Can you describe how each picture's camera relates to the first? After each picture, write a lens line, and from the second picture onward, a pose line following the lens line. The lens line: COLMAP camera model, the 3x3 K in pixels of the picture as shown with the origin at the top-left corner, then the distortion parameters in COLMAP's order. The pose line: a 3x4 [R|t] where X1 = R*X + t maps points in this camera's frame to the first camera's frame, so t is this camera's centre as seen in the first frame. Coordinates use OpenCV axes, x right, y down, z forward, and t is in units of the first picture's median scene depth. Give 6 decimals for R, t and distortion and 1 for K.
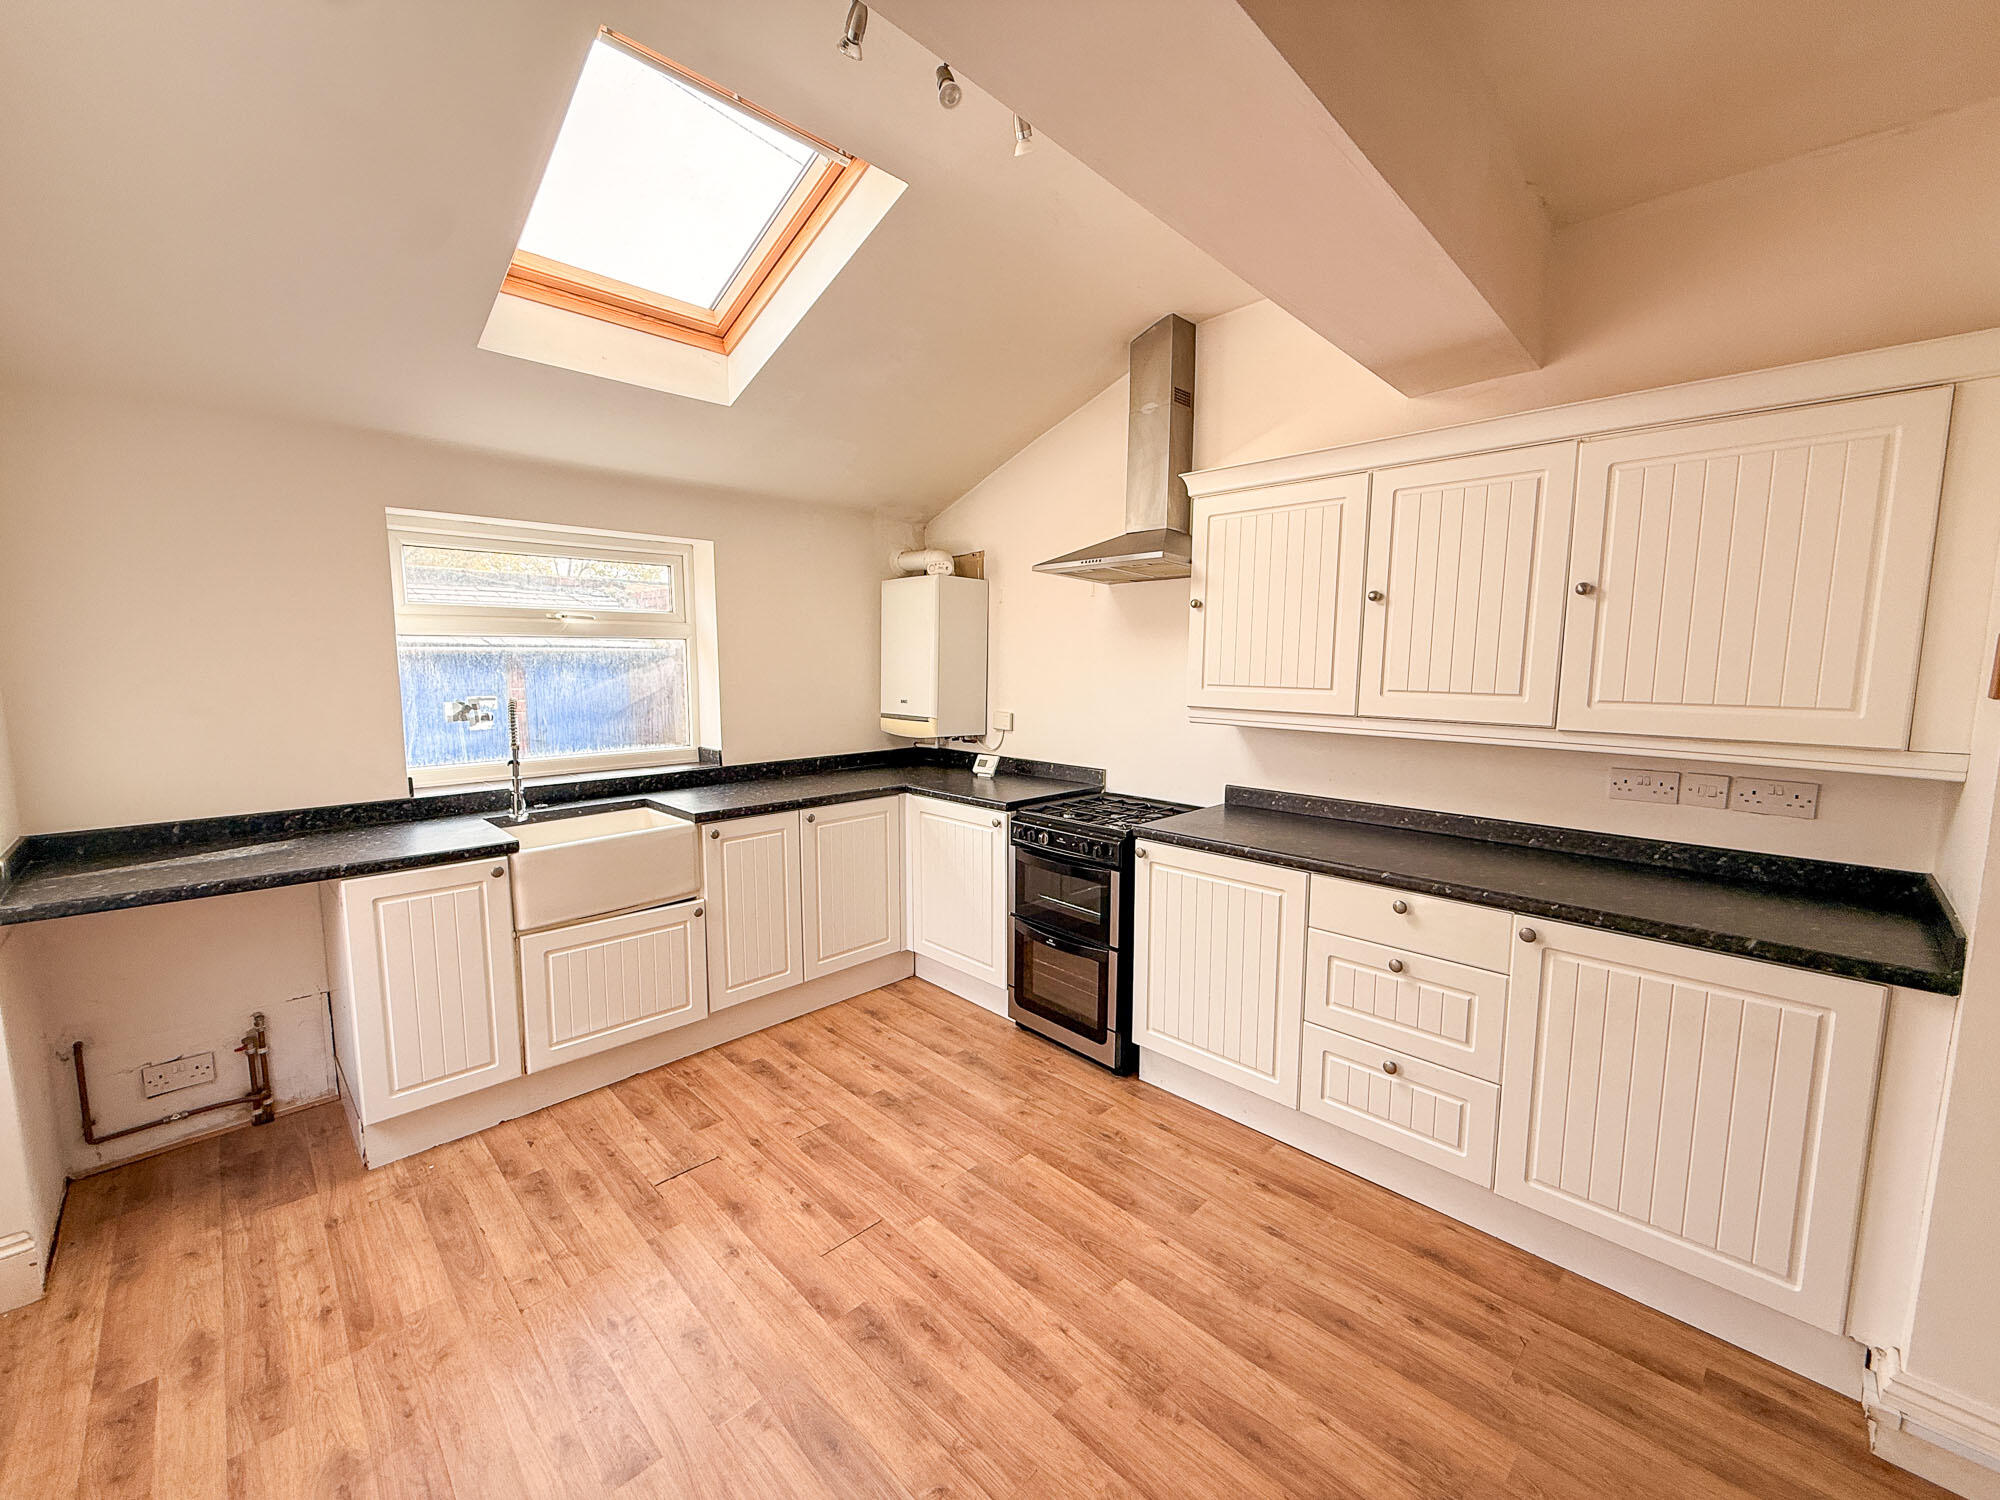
lens RADIAL K [[794.8, 0, 1003.8], [0, 794.8, 747.6], [0, 0, 1]] dist [0.000772, 0.000156]
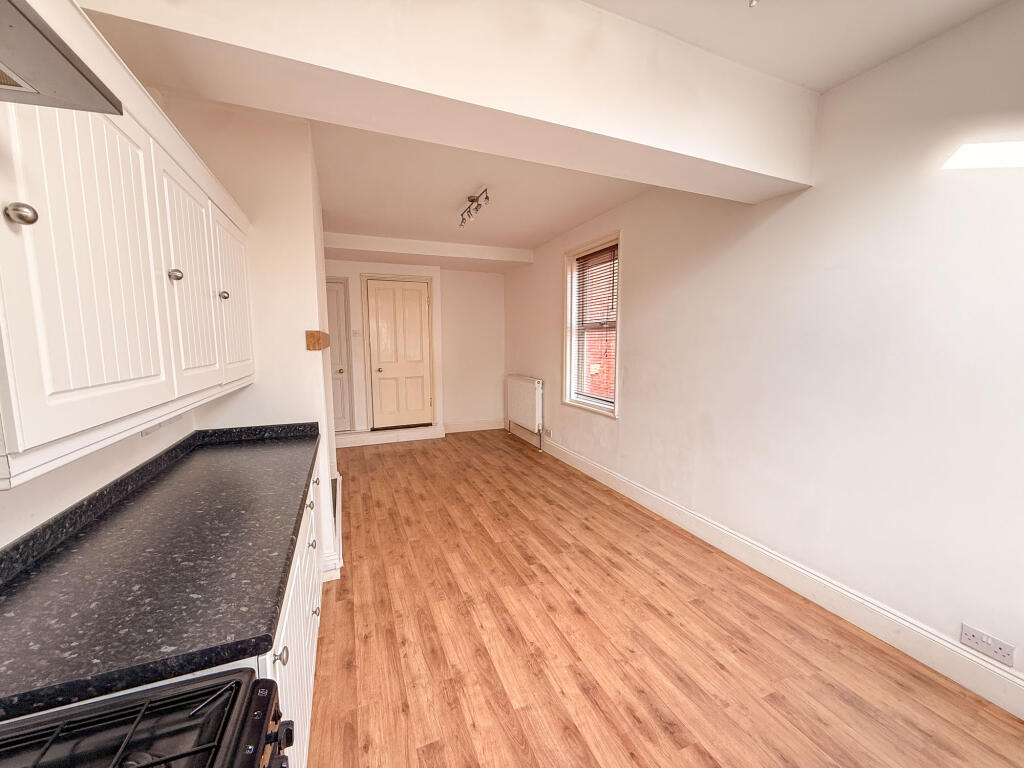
lens RADIAL K [[407.0, 0, 512.2], [0, 407.0, 381.5], [0, 0, 1]] dist [0.000772, 0.000156]
pose [[-0.922796, -0.036227, 0.383581, -0.160552], [0.049428, 0.976212, 0.211109, -0.203334], [-0.382104, 0.213770, -0.899054, 1.775160]]
